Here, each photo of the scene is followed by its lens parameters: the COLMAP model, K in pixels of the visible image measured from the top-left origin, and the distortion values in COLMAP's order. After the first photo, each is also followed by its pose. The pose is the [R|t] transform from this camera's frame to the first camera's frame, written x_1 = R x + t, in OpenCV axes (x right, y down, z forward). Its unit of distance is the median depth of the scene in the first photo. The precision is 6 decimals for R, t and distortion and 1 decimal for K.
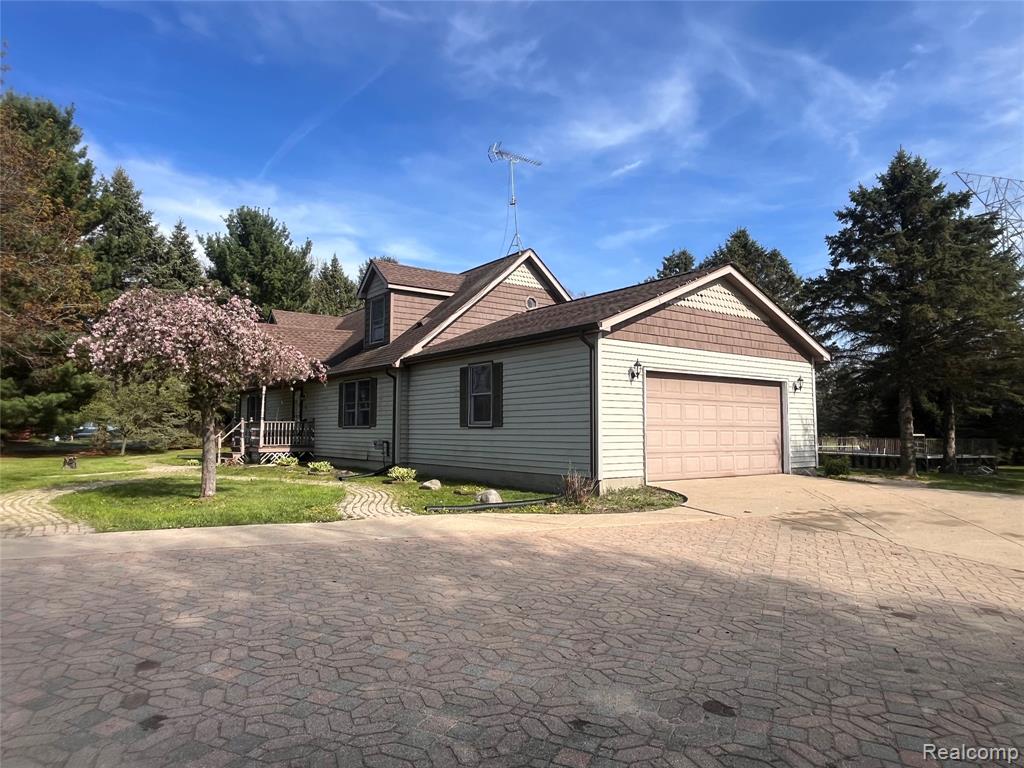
lens RADIAL K [[634.9, 0, 517.3], [0, 634.9, 385.4], [0, 0, 1]] dist [-0.017483, -0.000160]
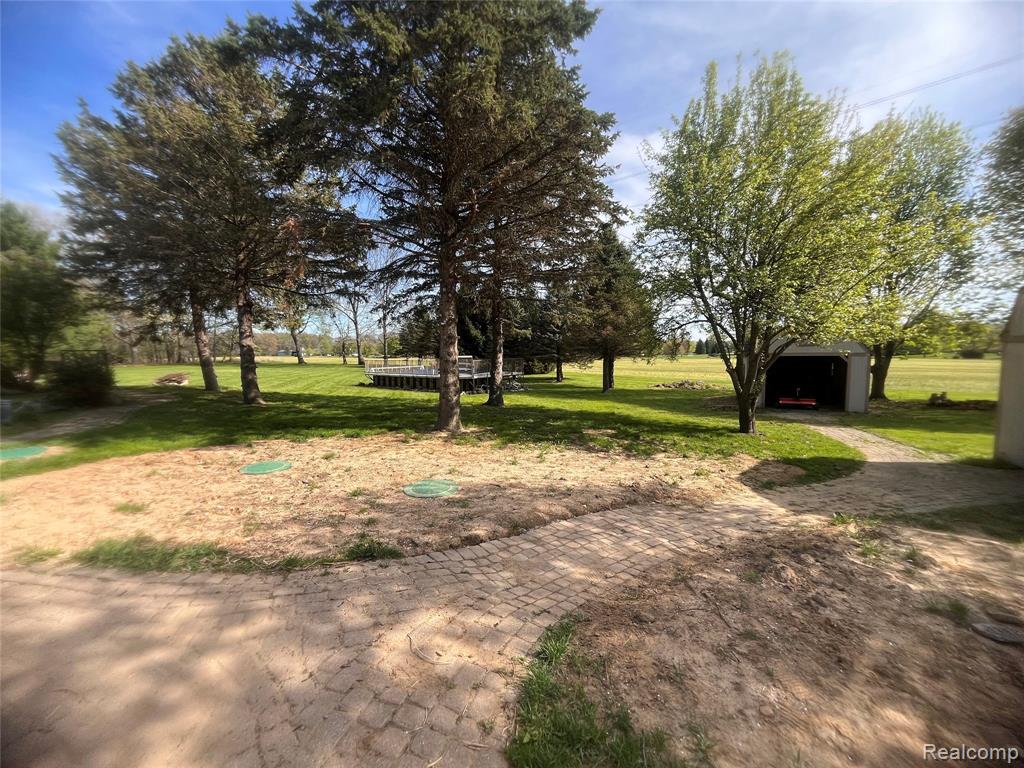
lens RADIAL K [[412.3, 0, 507.1], [0, 412.3, 383.3], [0, 0, 1]] dist [-0.009447, 0.000546]
pose [[0.791056, -0.060345, 0.608760, 0.252104], [-0.030552, 0.989984, 0.137836, 0.024395], [-0.610981, -0.127634, 0.781289, 0.392058]]
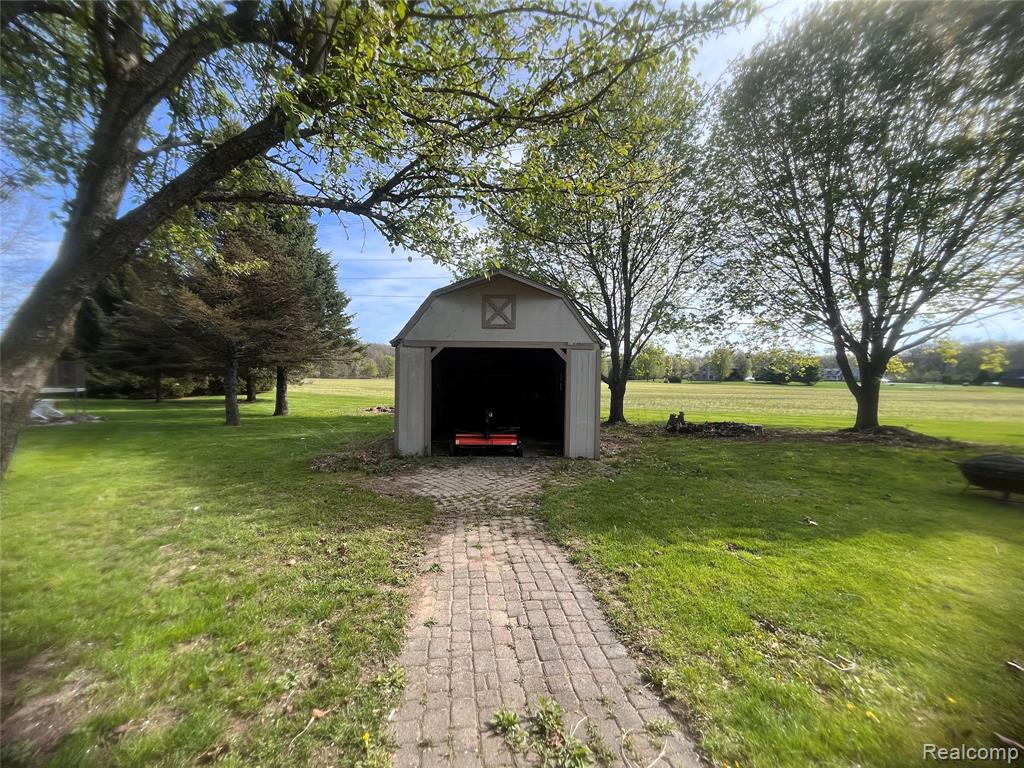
lens RADIAL K [[412.3, 0, 512.8], [0, 412.3, 378.6], [0, 0, 1]] dist [-0.009447, 0.000546]
pose [[0.416942, -0.008931, 0.908889, 0.559330], [-0.077906, 0.995921, 0.045525, 0.050756], [-0.905588, -0.089789, 0.414545, 0.441057]]
